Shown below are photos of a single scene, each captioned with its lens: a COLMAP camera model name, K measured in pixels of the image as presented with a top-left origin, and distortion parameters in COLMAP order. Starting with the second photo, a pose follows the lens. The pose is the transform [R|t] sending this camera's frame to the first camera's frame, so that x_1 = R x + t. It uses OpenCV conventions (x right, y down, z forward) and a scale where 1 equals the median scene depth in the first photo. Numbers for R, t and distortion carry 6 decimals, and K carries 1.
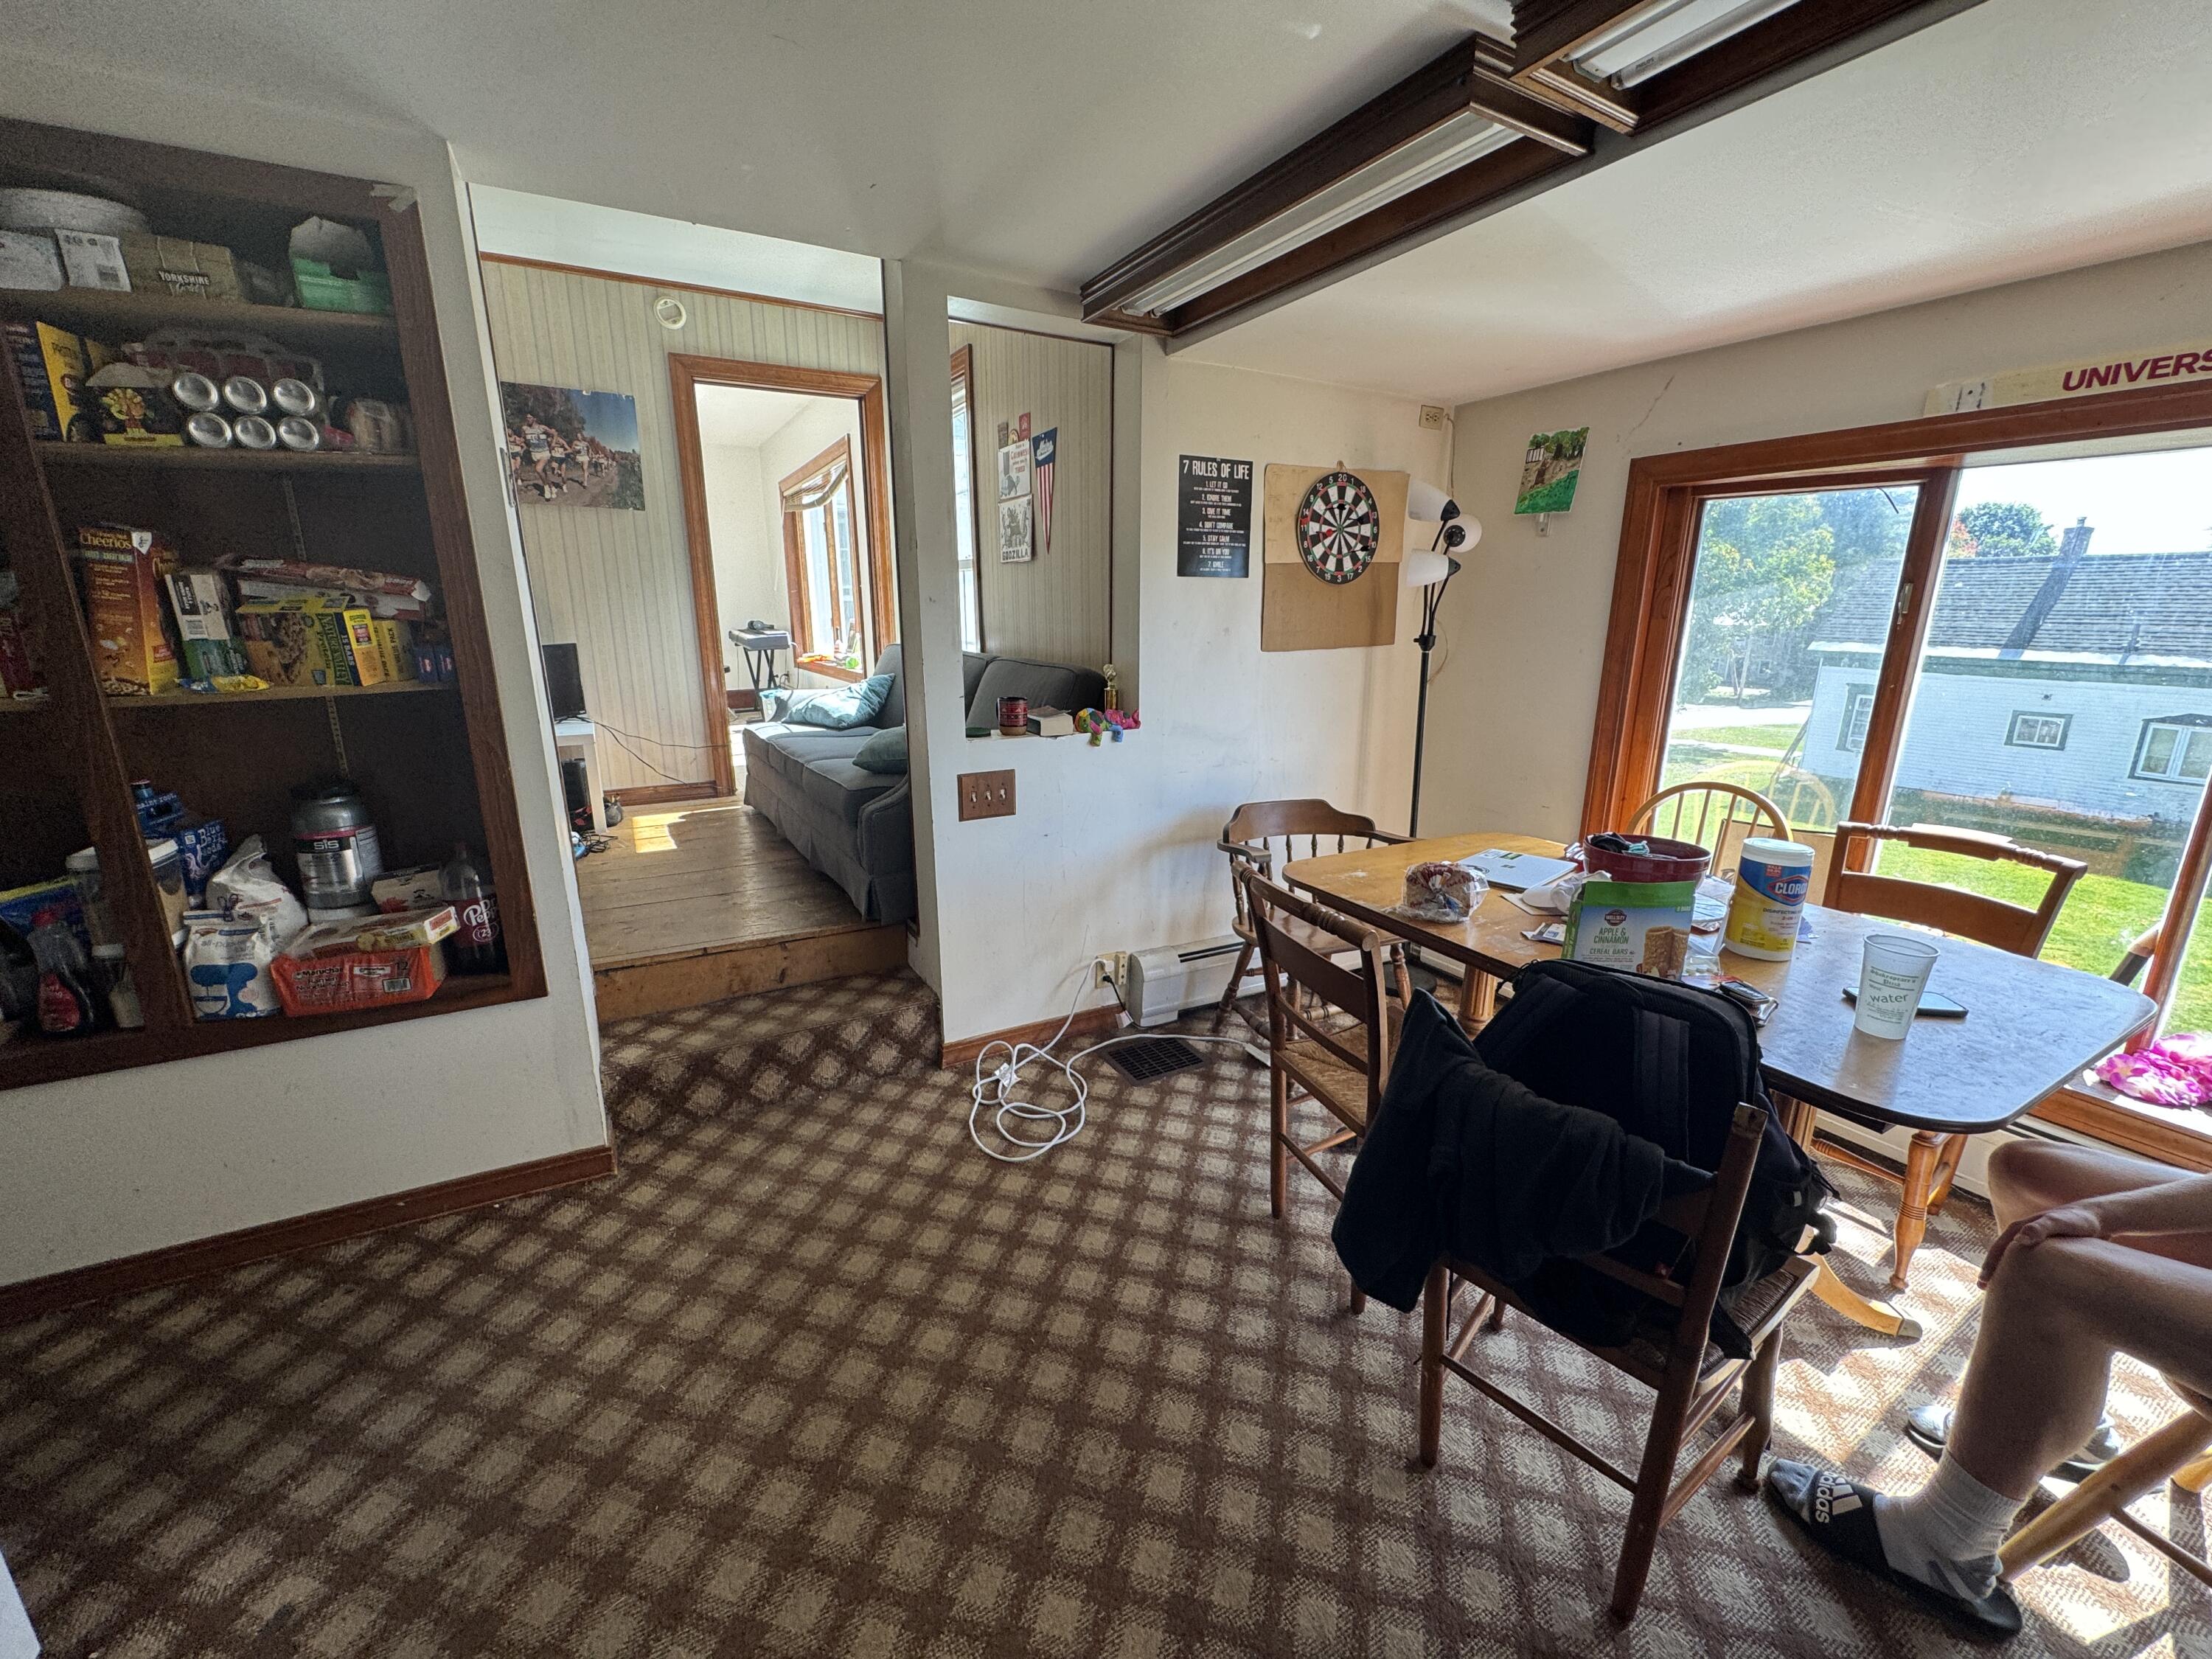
lens RADIAL K [[890.9, 0, 1111.4], [0, 890.9, 831.4], [0, 0, 1]] dist [-0.000437, 0.000028]
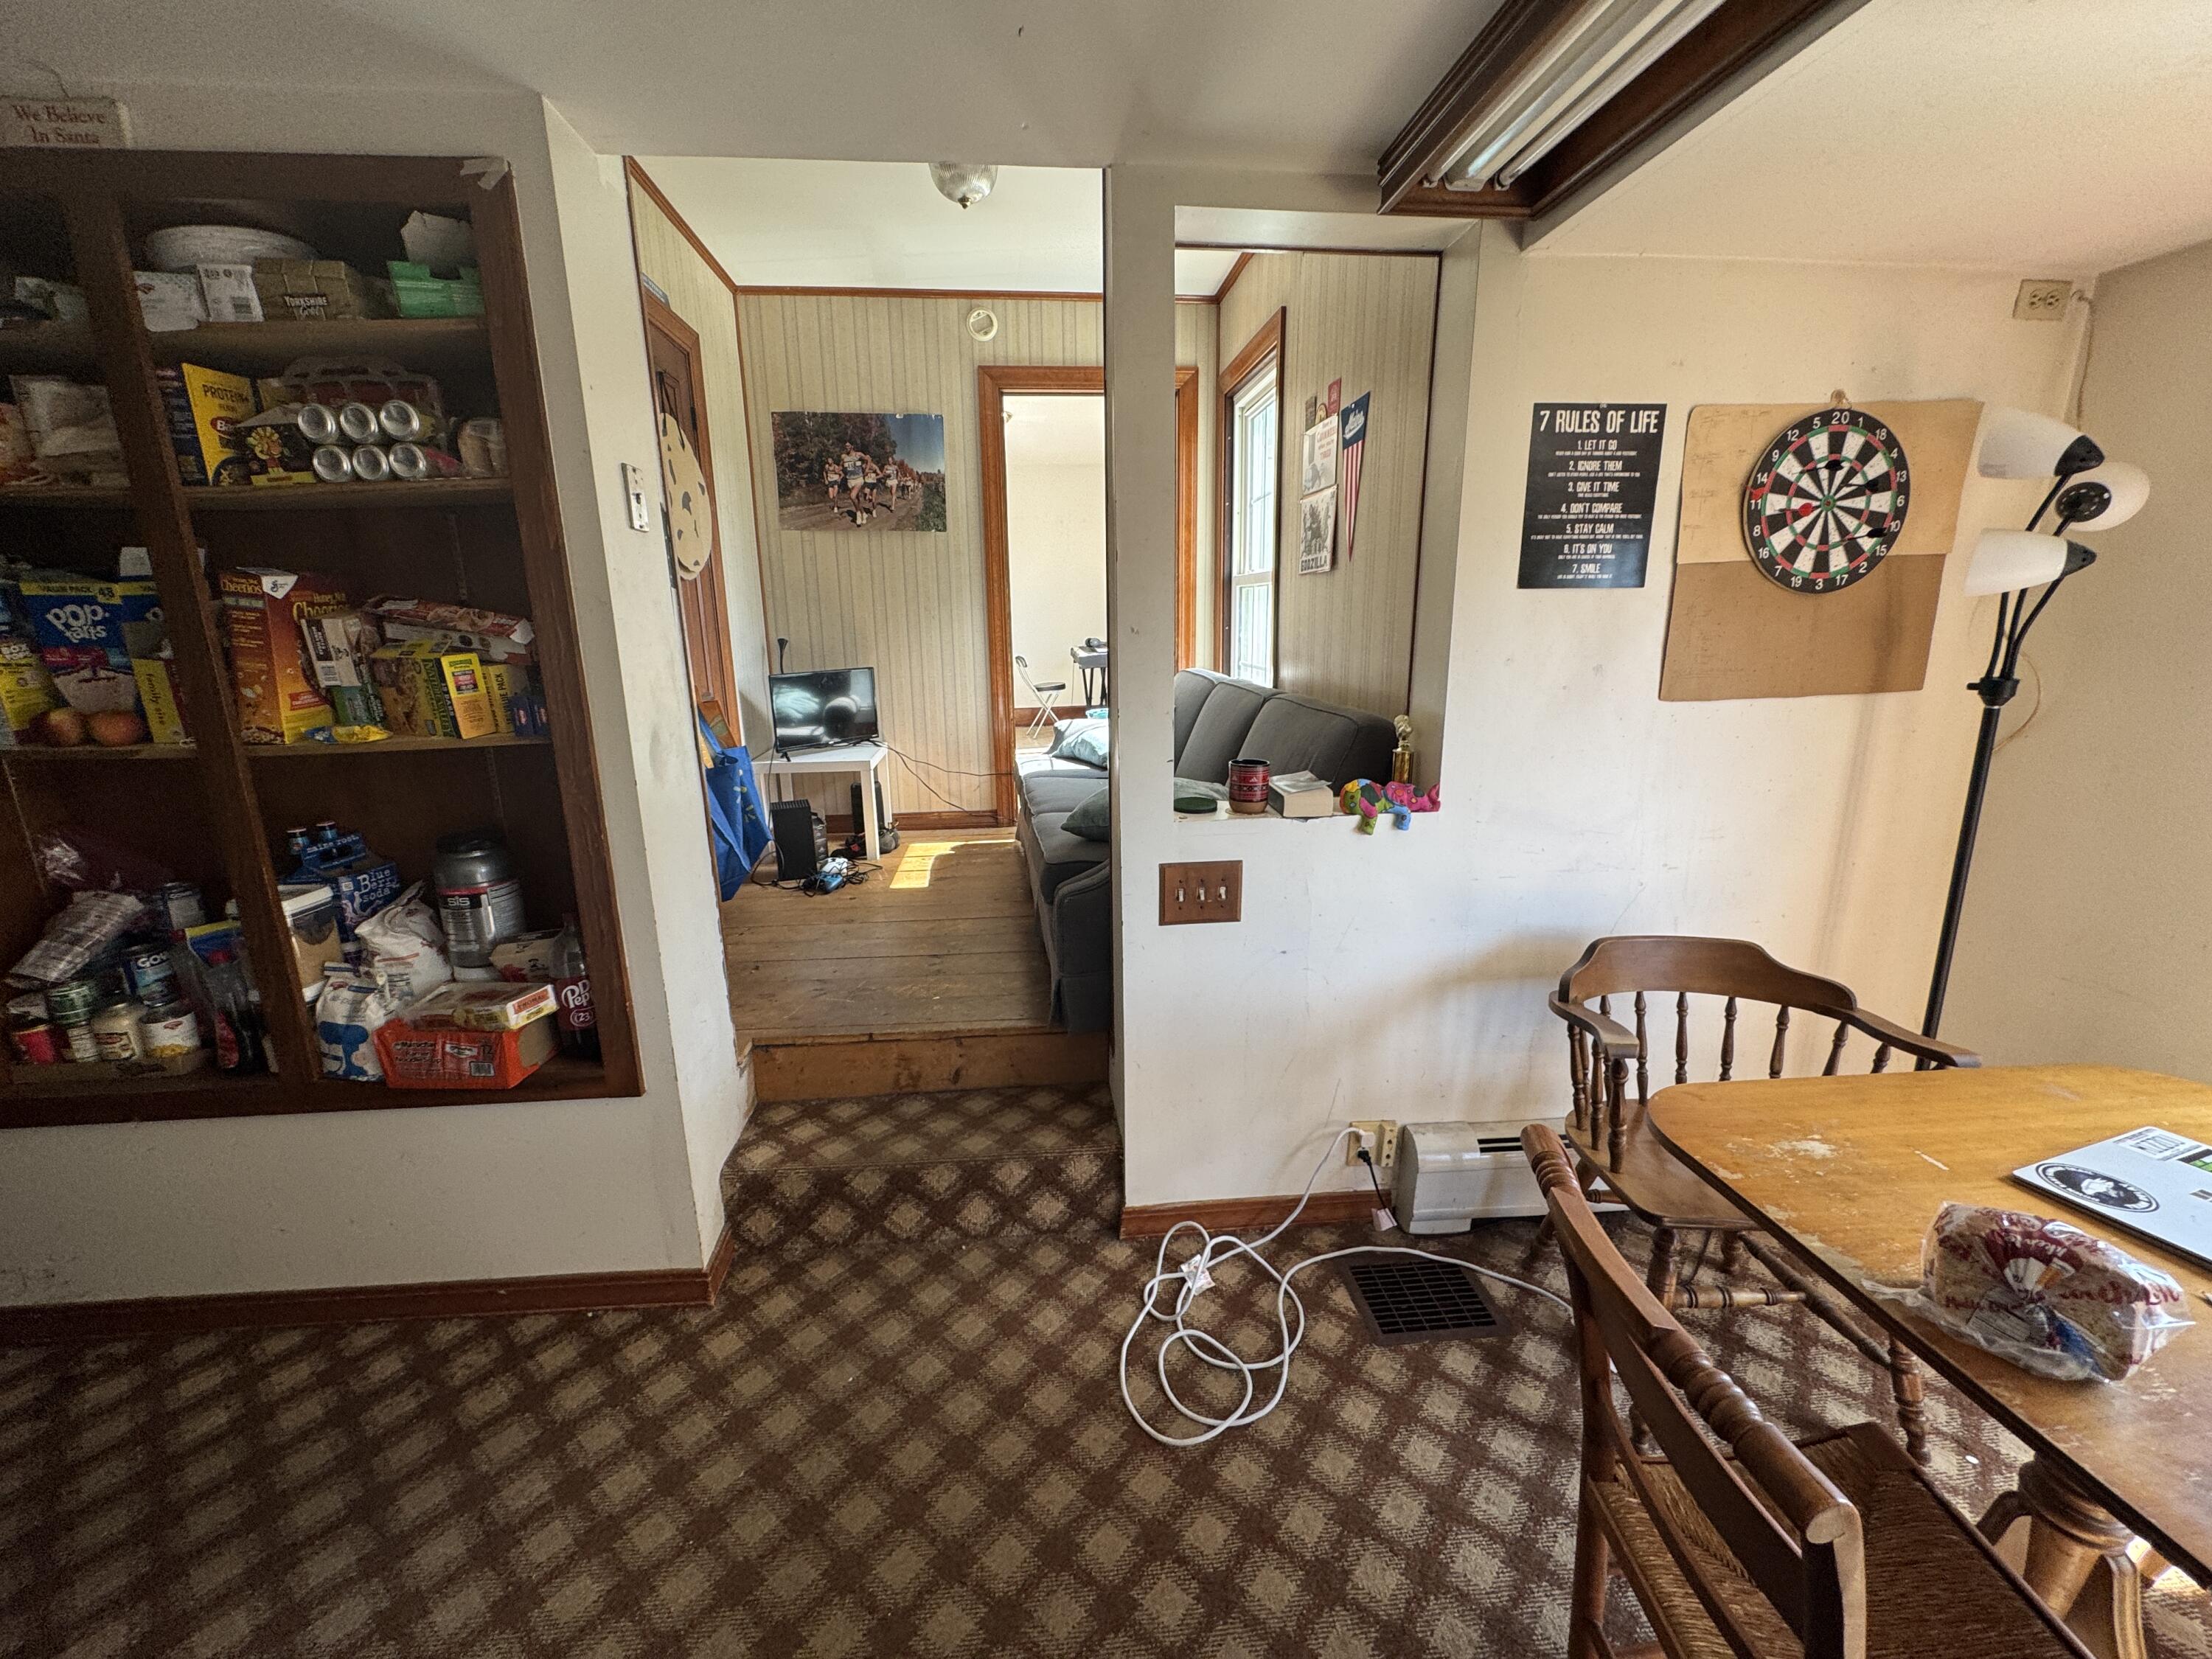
lens RADIAL K [[890.9, 0, 1102.7], [0, 890.9, 827.6], [0, 0, 1]] dist [-0.000437, 0.000028]
pose [[0.913619, 0.082012, -0.398213, 0.075982], [-0.087720, 0.996138, 0.003898, -0.091508], [0.396995, 0.031370, 0.917285, 0.297549]]
